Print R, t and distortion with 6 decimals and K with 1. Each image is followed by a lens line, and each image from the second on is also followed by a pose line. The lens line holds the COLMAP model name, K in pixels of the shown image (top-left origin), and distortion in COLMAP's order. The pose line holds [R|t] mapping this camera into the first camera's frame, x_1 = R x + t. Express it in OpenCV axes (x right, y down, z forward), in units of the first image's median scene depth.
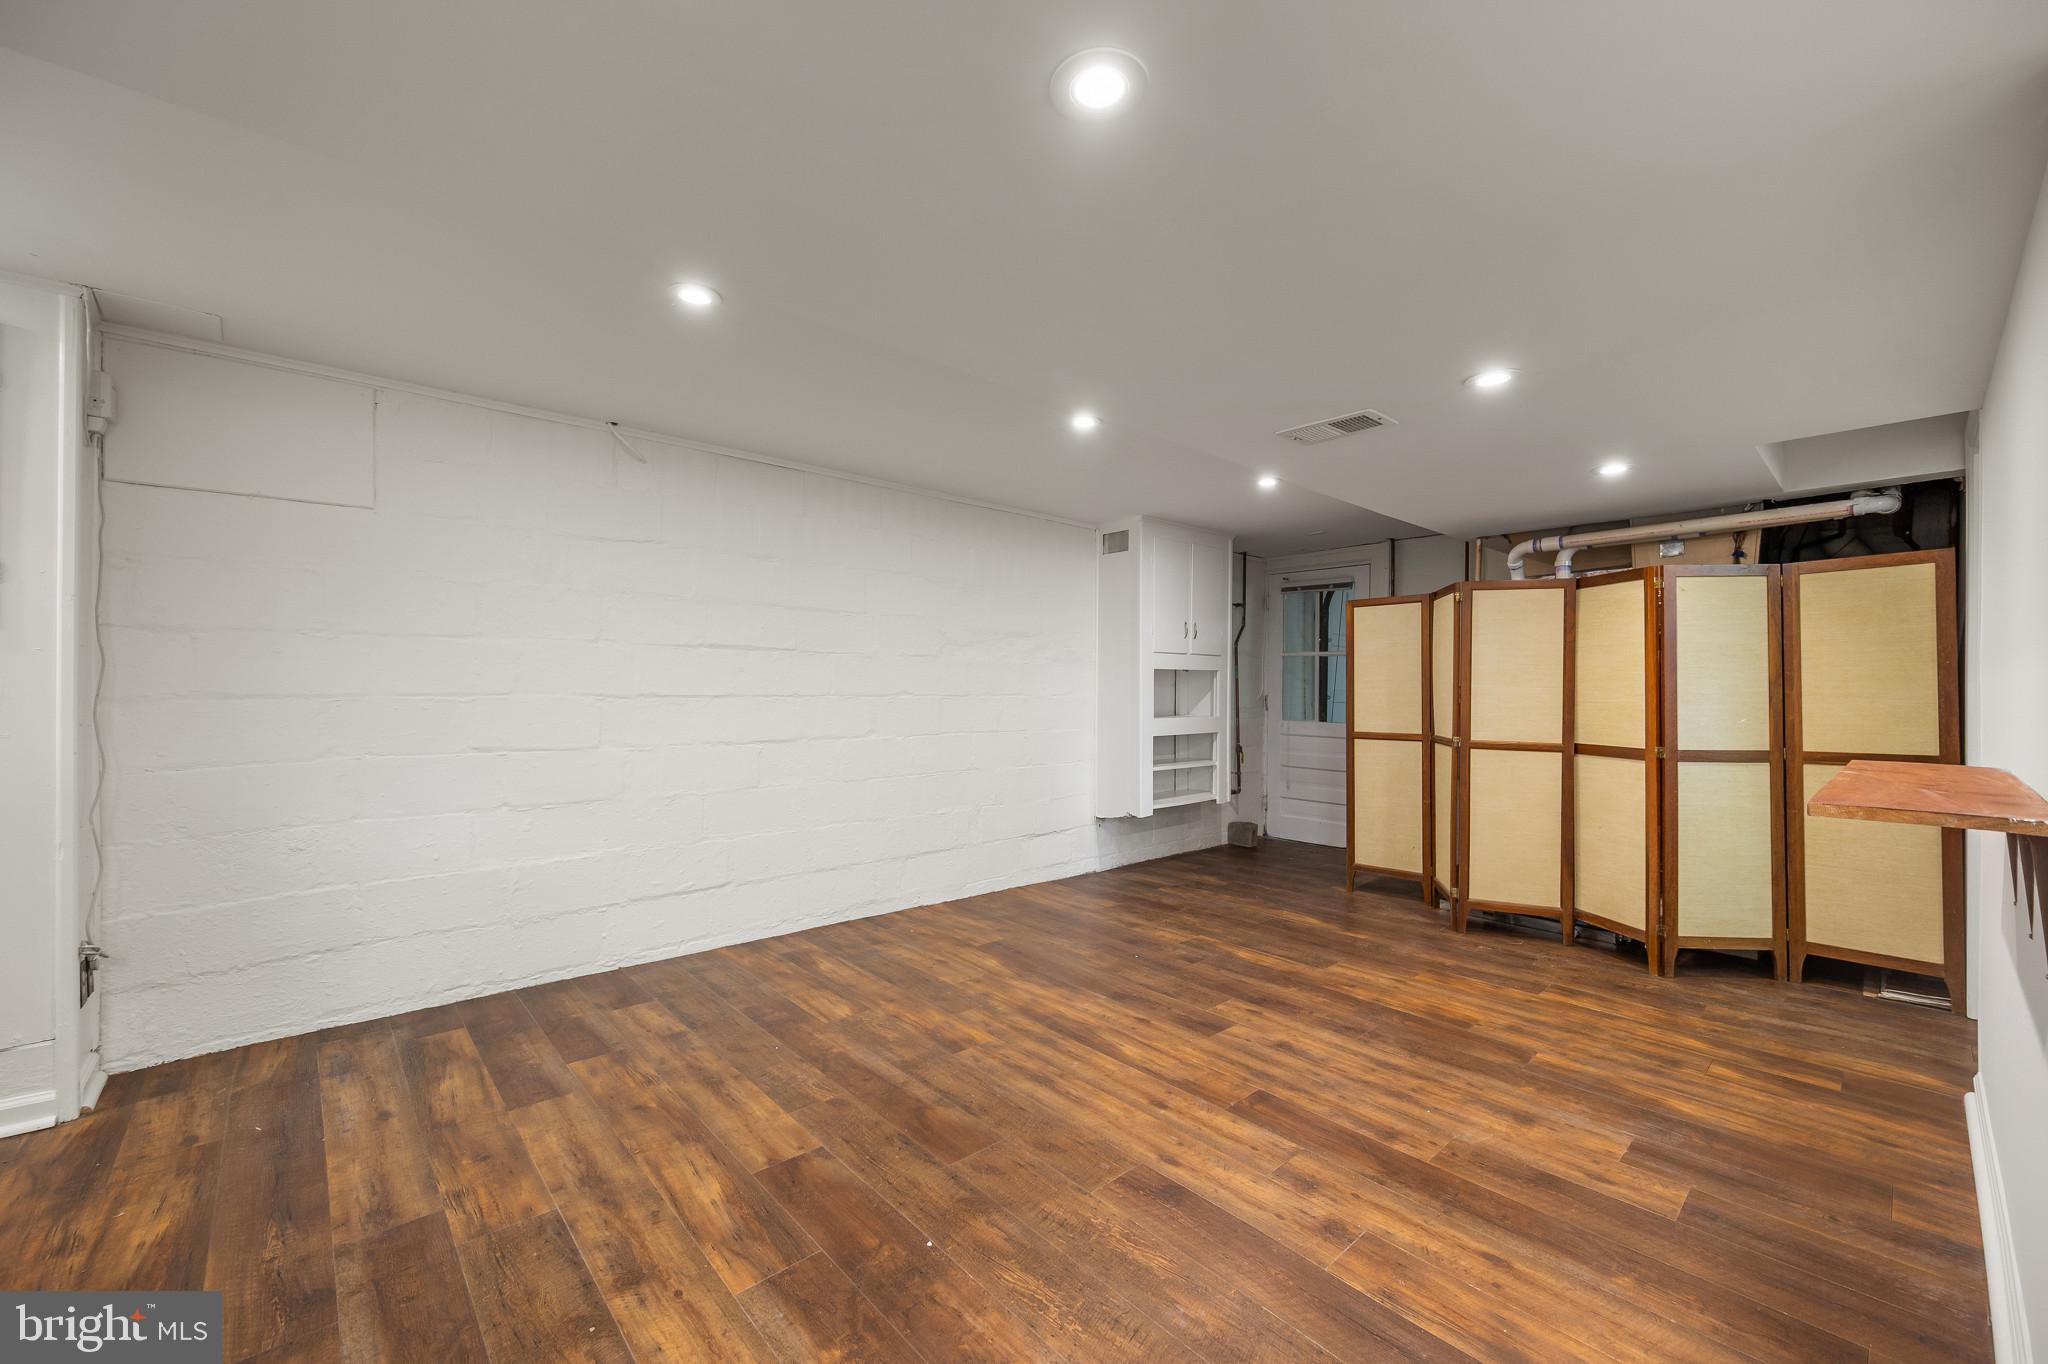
lens RADIAL K [[806.3, 0, 1022.4], [0, 806.3, 678.9], [0, 0, 1]] dist [-0.000440, -0.000001]
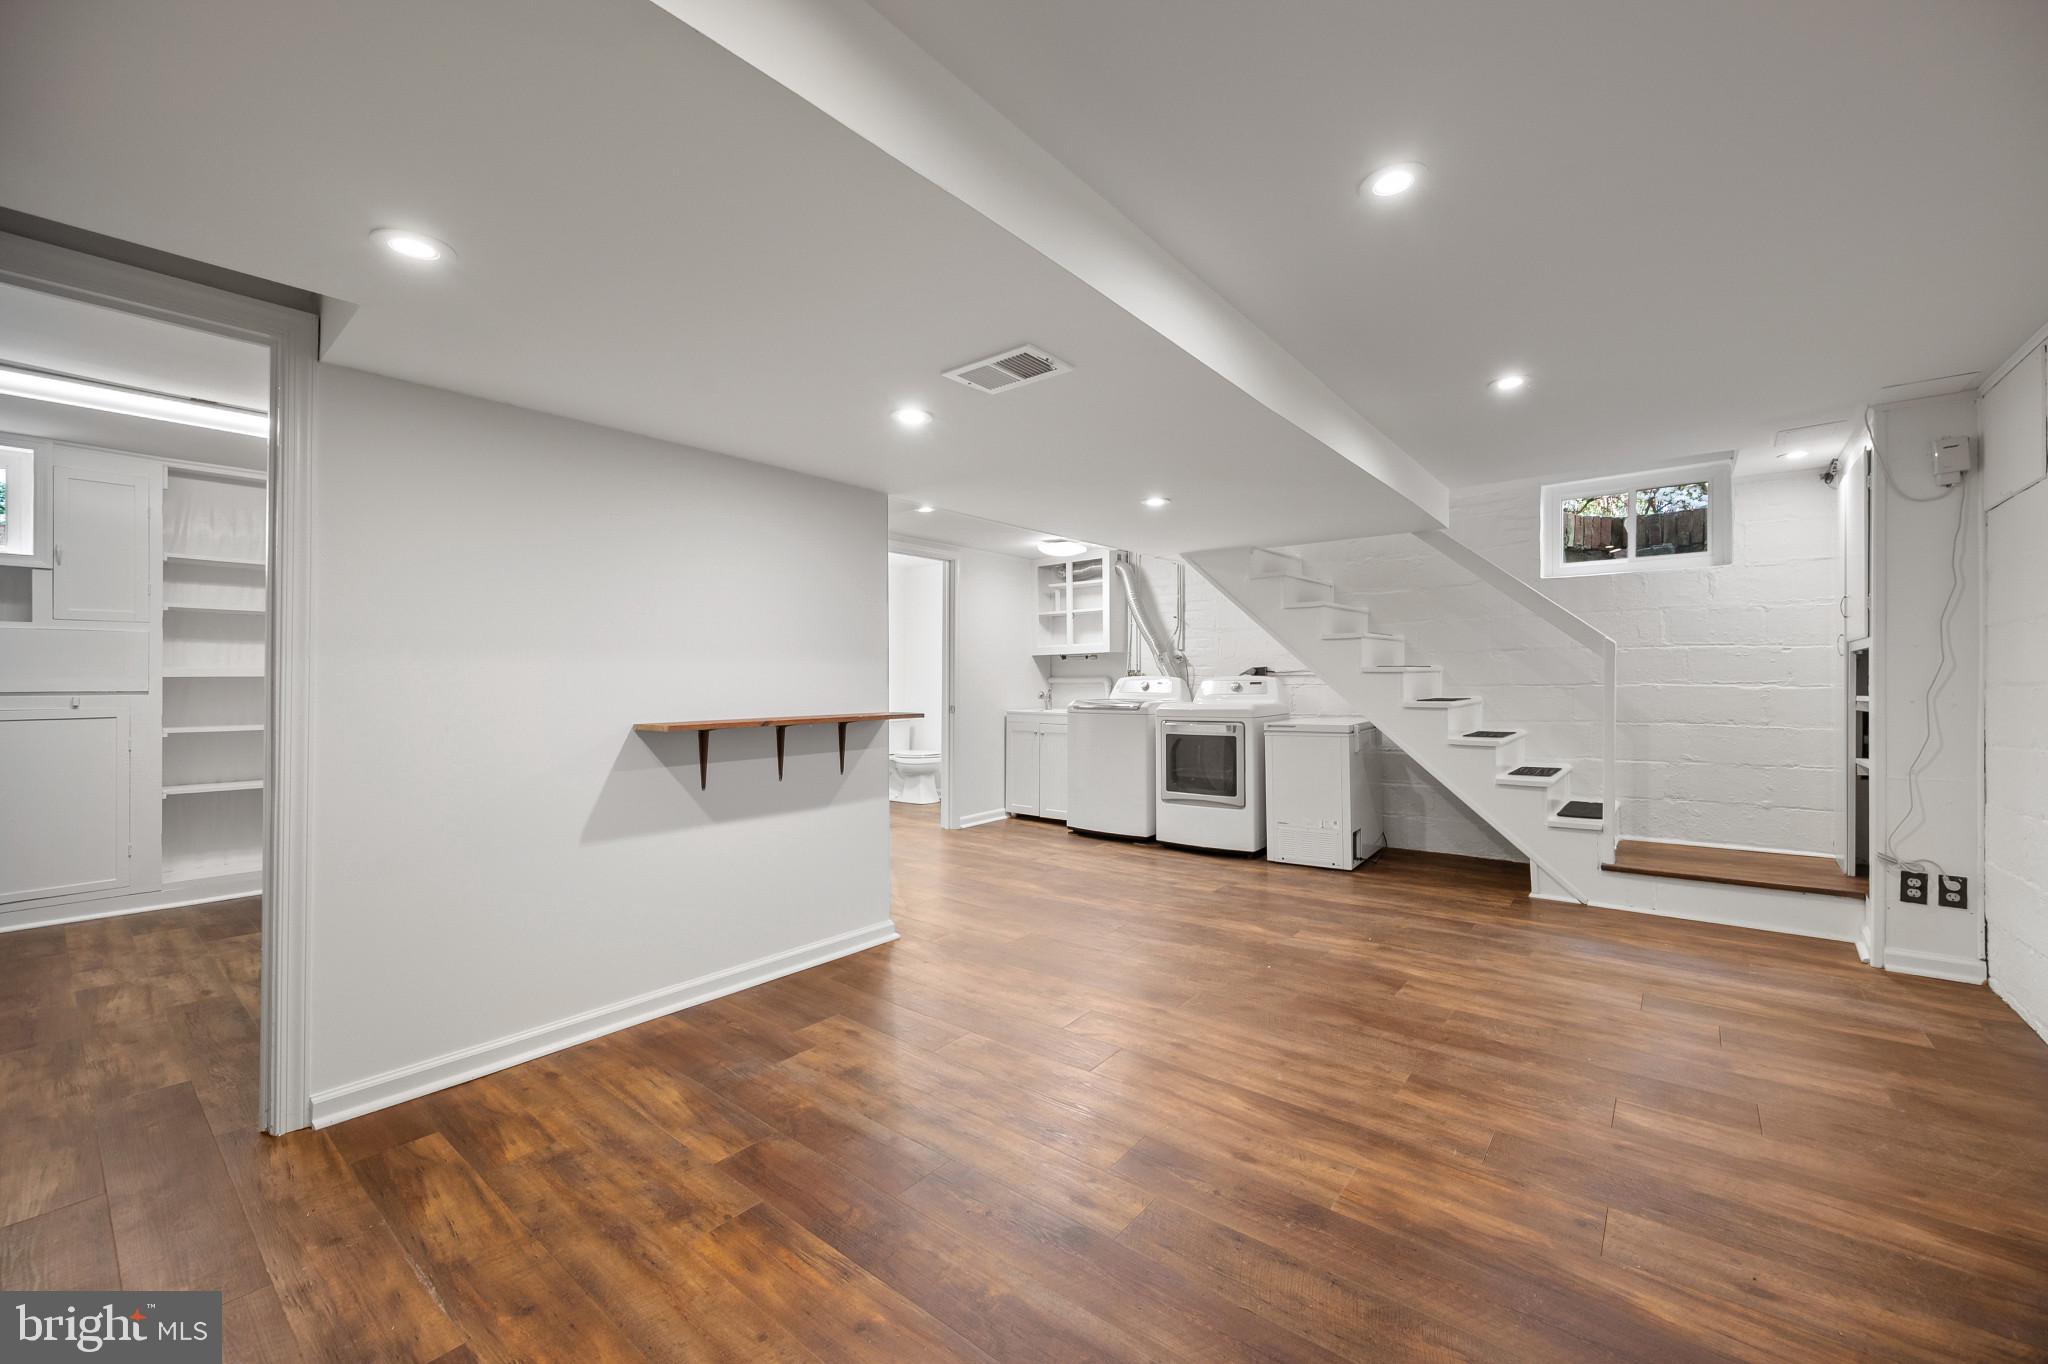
lens RADIAL K [[806.3, 0, 1025.9], [0, 806.3, 680.2], [0, 0, 1]] dist [-0.000440, -0.000001]
pose [[-0.988526, -0.001632, -0.151041, 0.512713], [-0.000616, 0.999977, -0.006771, 0.026718], [0.151049, -0.006600, -0.988504, 1.941045]]
